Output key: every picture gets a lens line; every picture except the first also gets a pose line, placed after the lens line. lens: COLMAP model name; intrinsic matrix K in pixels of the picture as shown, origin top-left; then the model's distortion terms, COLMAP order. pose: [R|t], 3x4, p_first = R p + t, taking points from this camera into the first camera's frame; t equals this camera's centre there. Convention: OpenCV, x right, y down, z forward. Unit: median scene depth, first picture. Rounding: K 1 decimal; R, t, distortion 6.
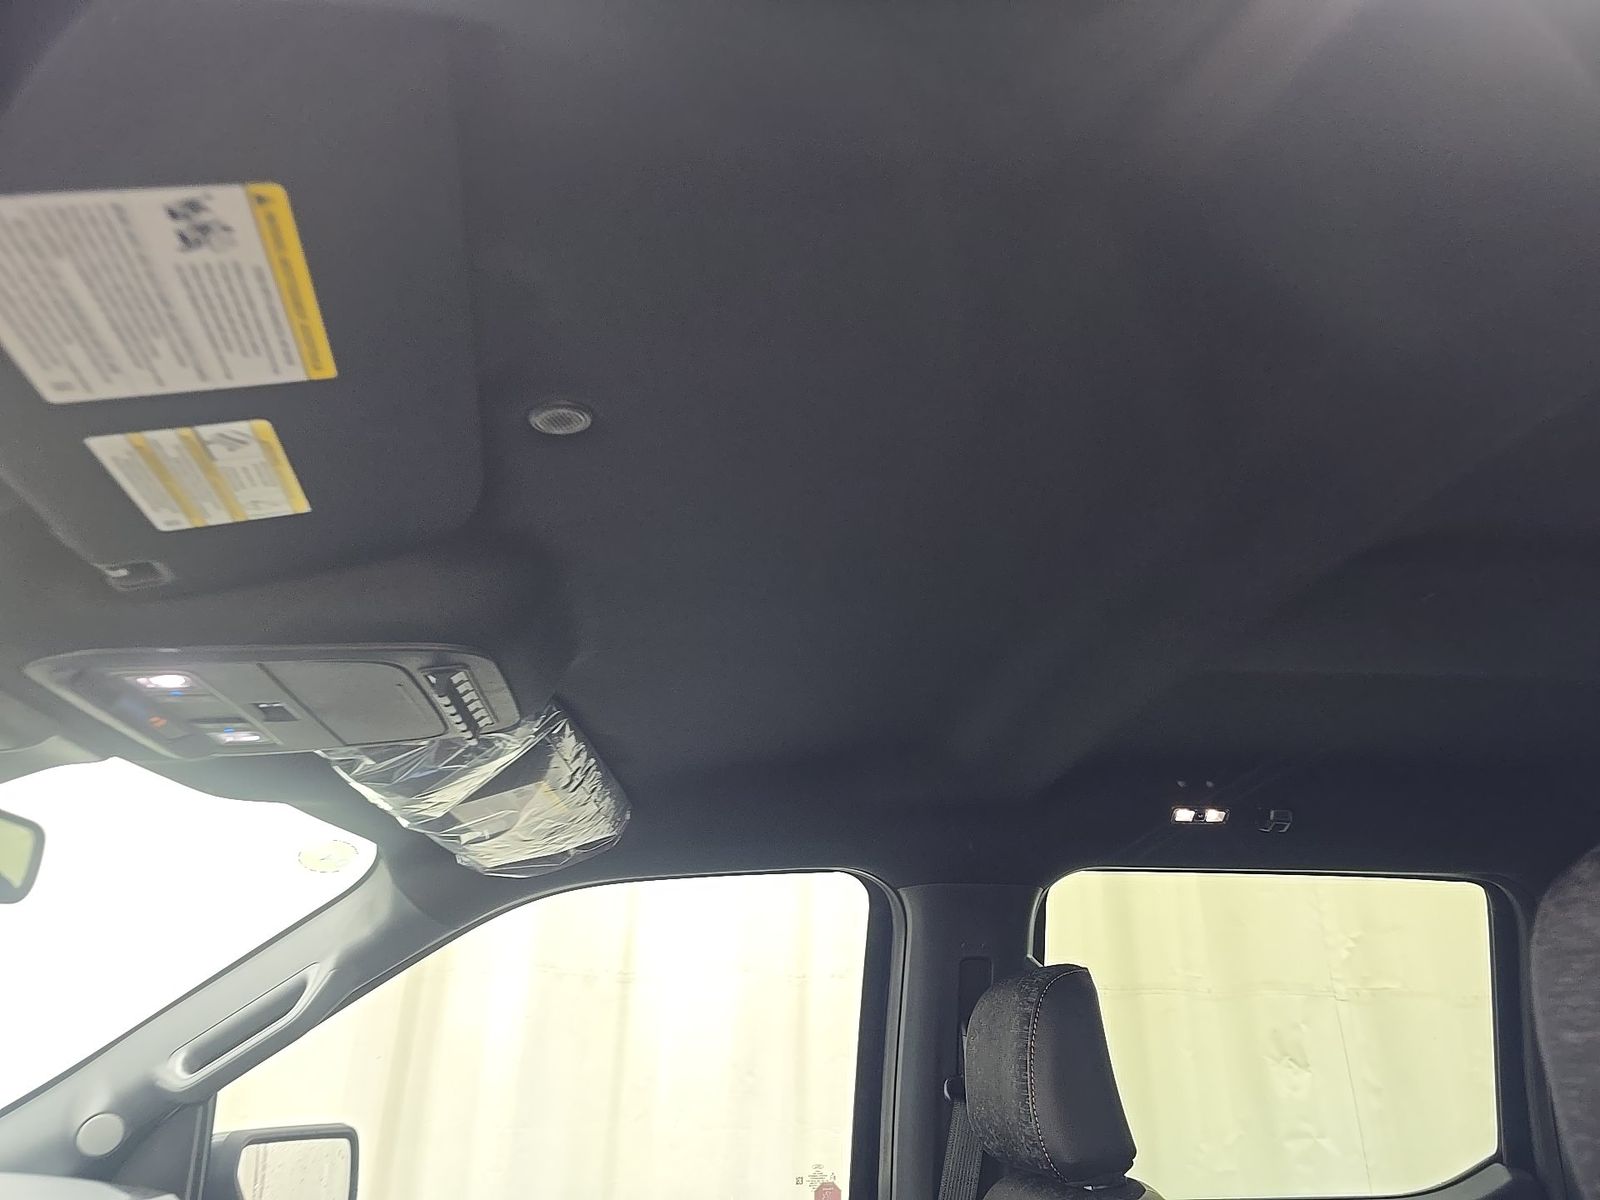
lens RADIAL K [[1066.8, 0, 810.9], [0, 1066.8, 606.3], [0, 0, 1]] dist [0.062587, -0.049810]
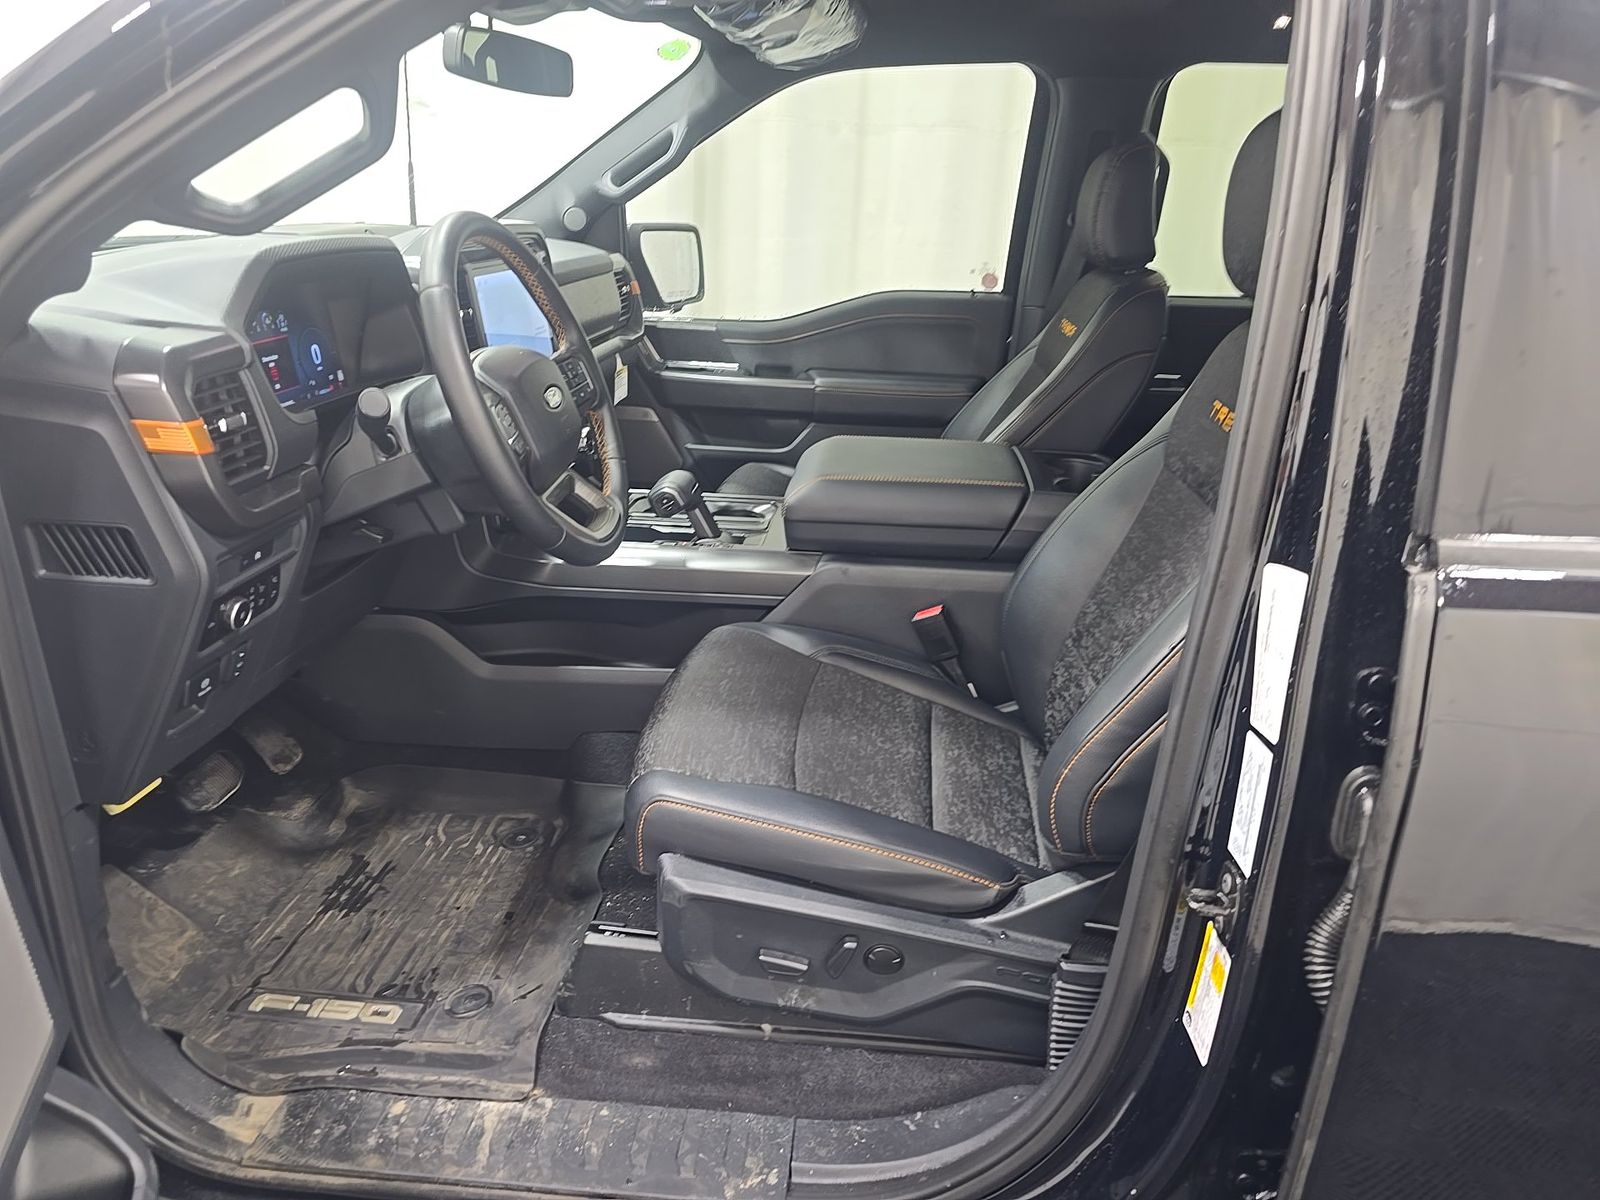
lens RADIAL K [[1066.8, 0, 810.9], [0, 1066.8, 606.3], [0, 0, 1]] dist [0.062587, -0.049810]
pose [[0.979472, 0.107381, -0.170597, 0.089230], [0.039668, 0.727080, 0.685406, -0.233528], [0.197637, -0.678103, 0.707895, -0.572928]]
